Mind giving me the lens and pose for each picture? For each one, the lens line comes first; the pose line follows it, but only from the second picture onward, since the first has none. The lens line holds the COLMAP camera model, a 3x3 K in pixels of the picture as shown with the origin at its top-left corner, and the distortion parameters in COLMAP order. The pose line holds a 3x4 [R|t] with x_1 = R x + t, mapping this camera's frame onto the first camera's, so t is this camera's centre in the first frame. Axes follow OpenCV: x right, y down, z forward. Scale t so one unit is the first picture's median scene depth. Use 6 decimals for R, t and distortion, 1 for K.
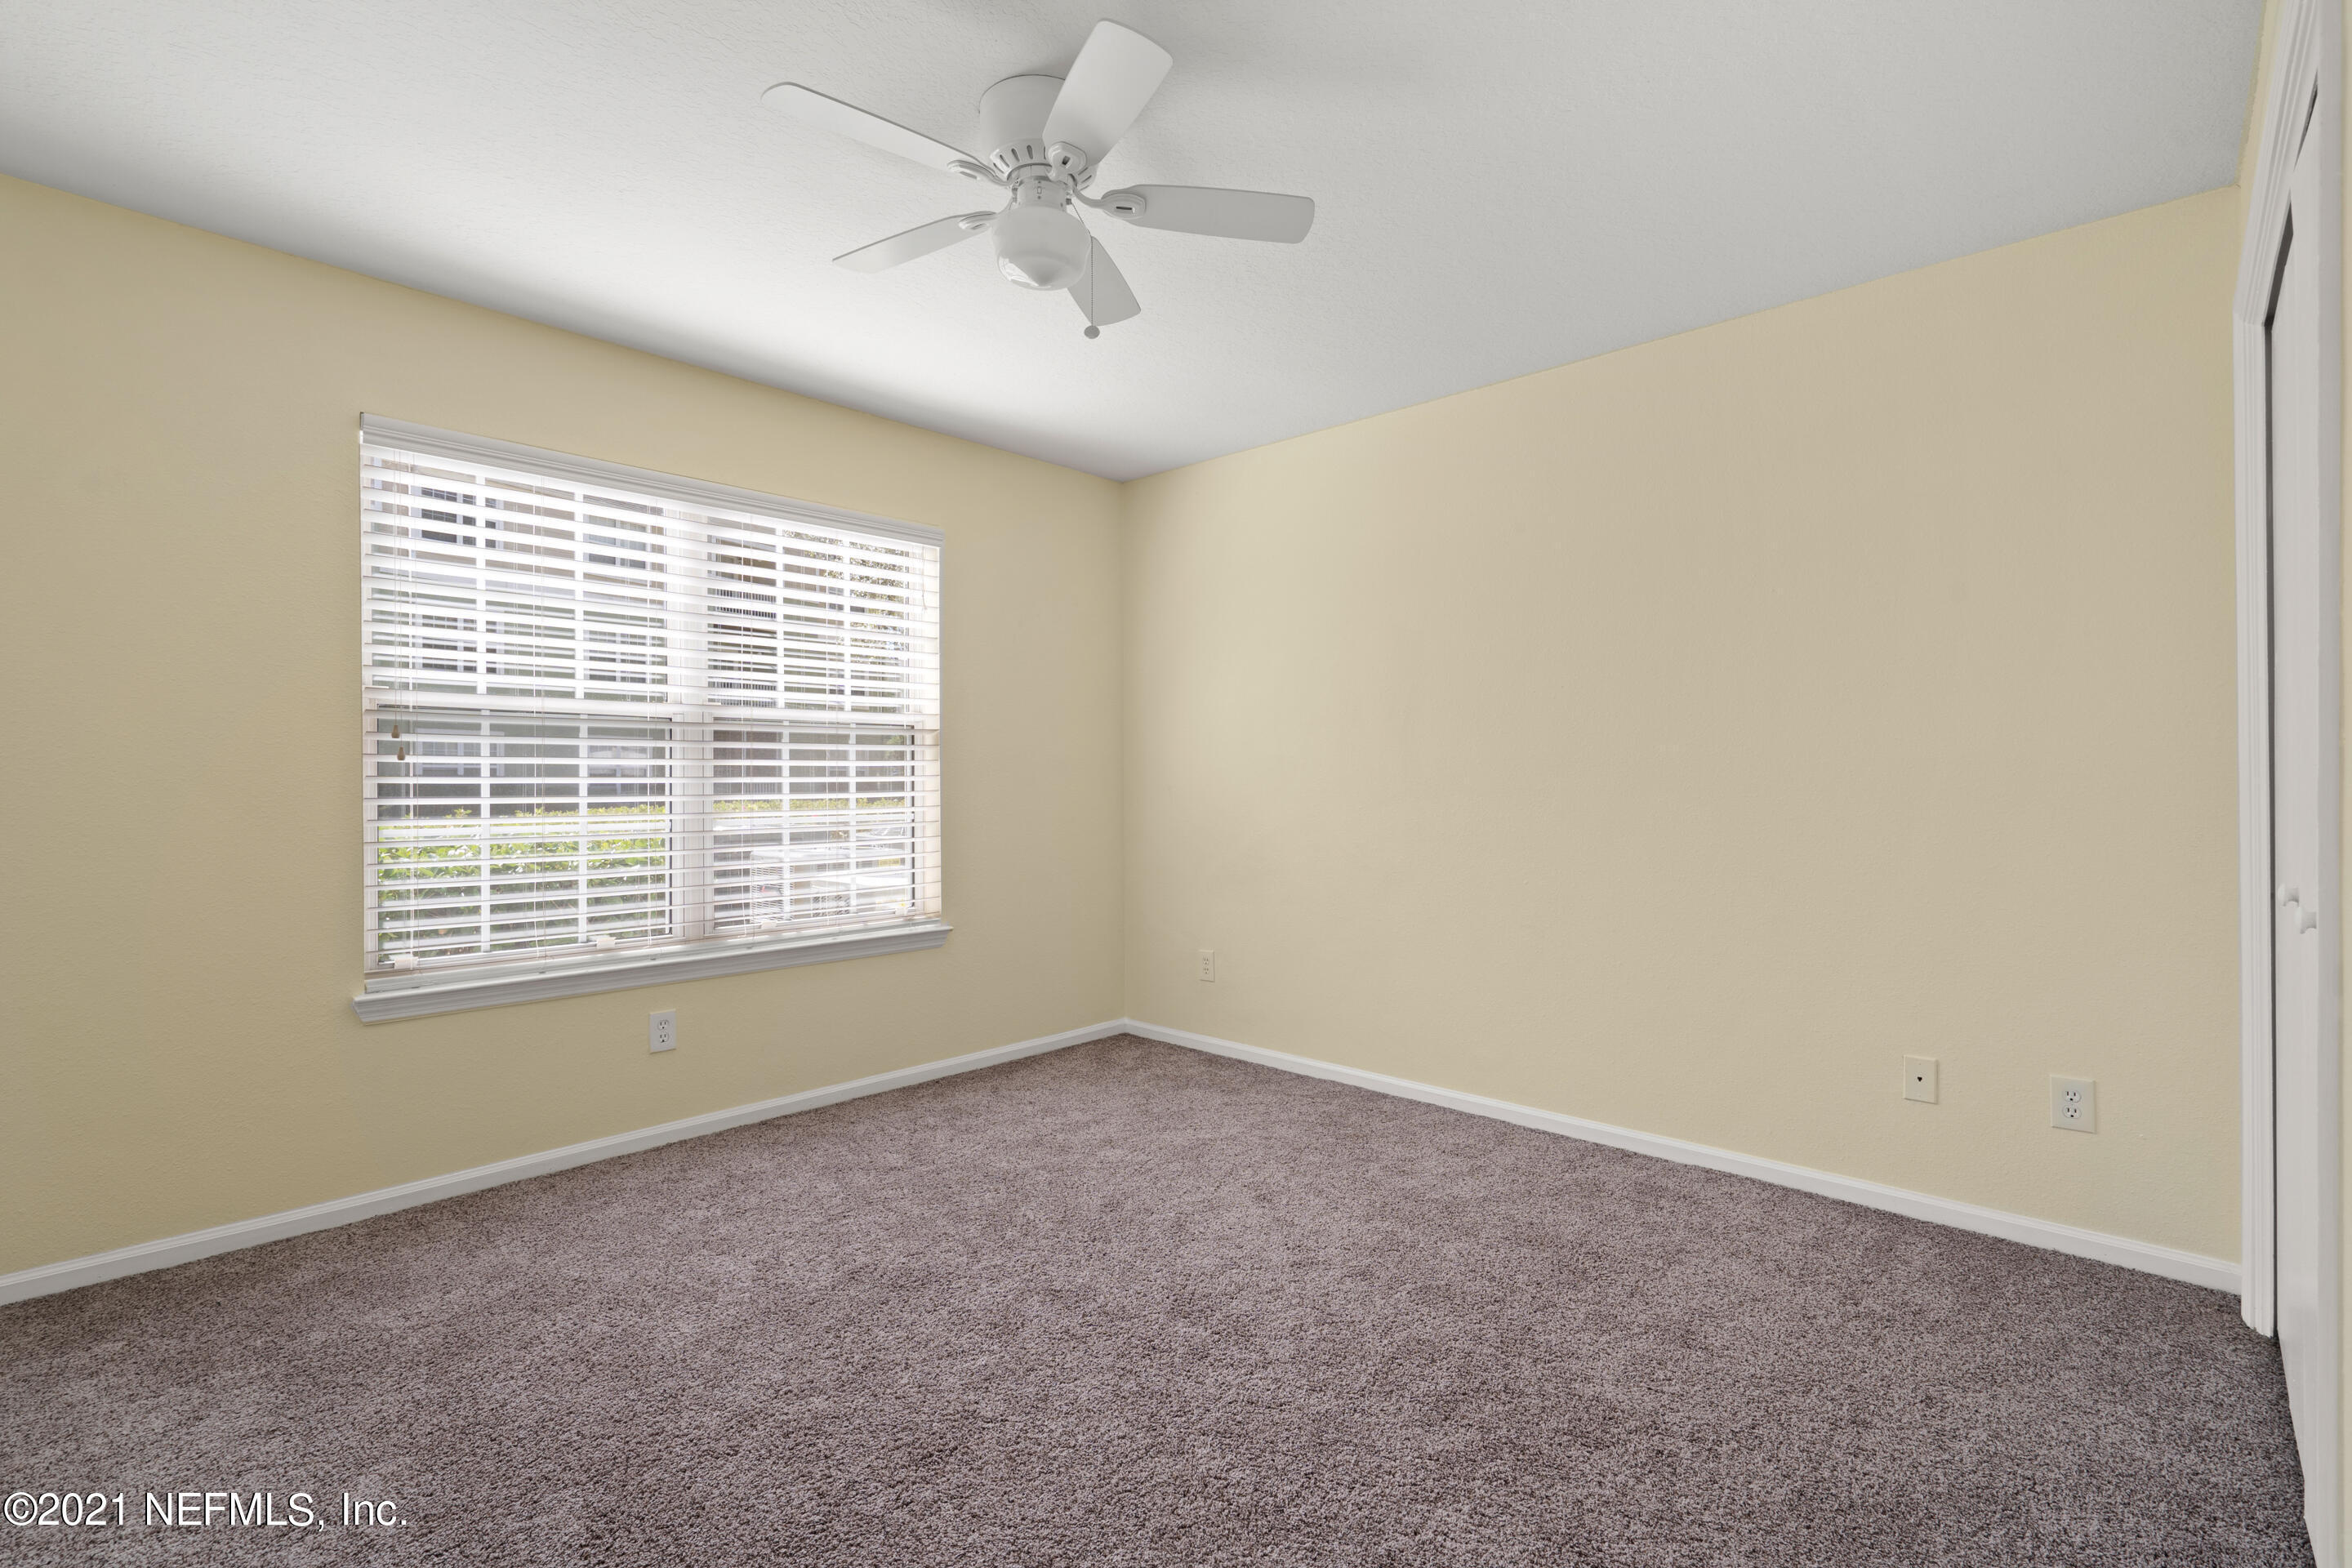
lens RADIAL K [[1076.5, 0, 1179.7], [0, 1076.5, 779.6], [0, 0, 1]] dist [-0.006635, 0.003120]
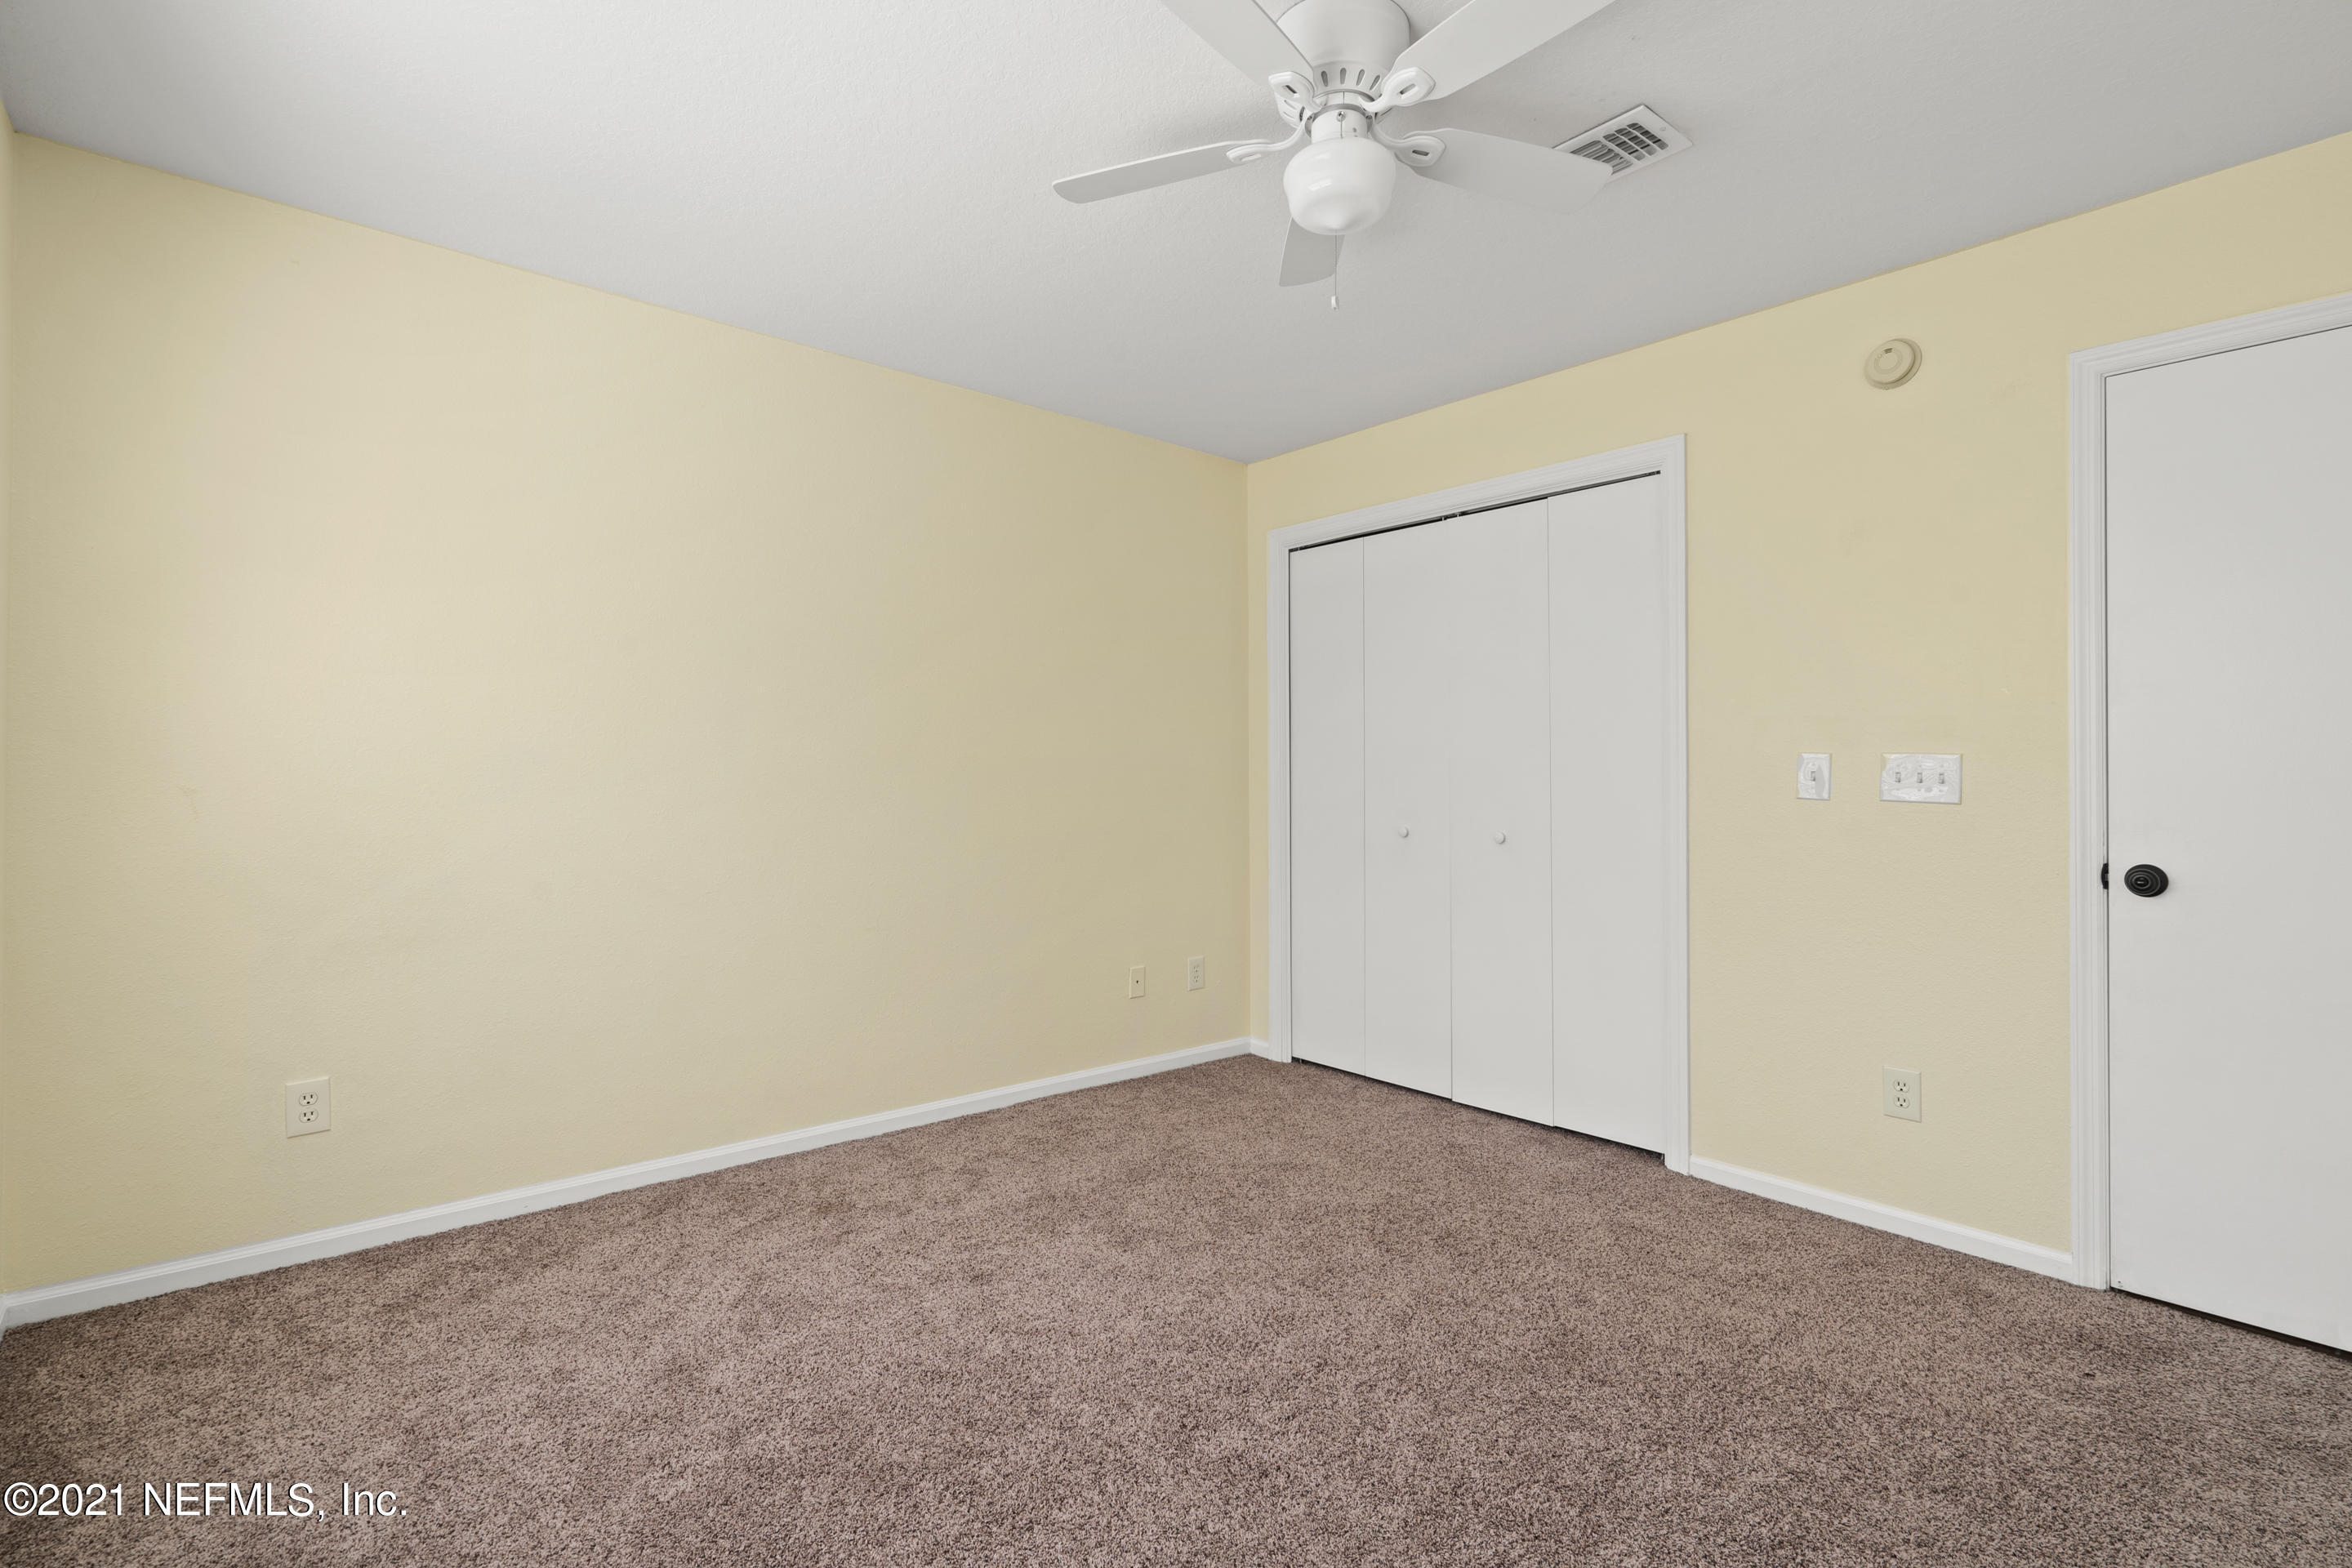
lens RADIAL K [[1076.5, 0, 1167.5], [0, 1076.5, 784.2], [0, 0, 1]] dist [-0.006635, 0.003120]
pose [[0.113457, 0.000829, 0.993543, -0.506837], [0.001540, 0.999998, -0.001010, 0.007997], [-0.993542, 0.001644, 0.113456, 0.529000]]
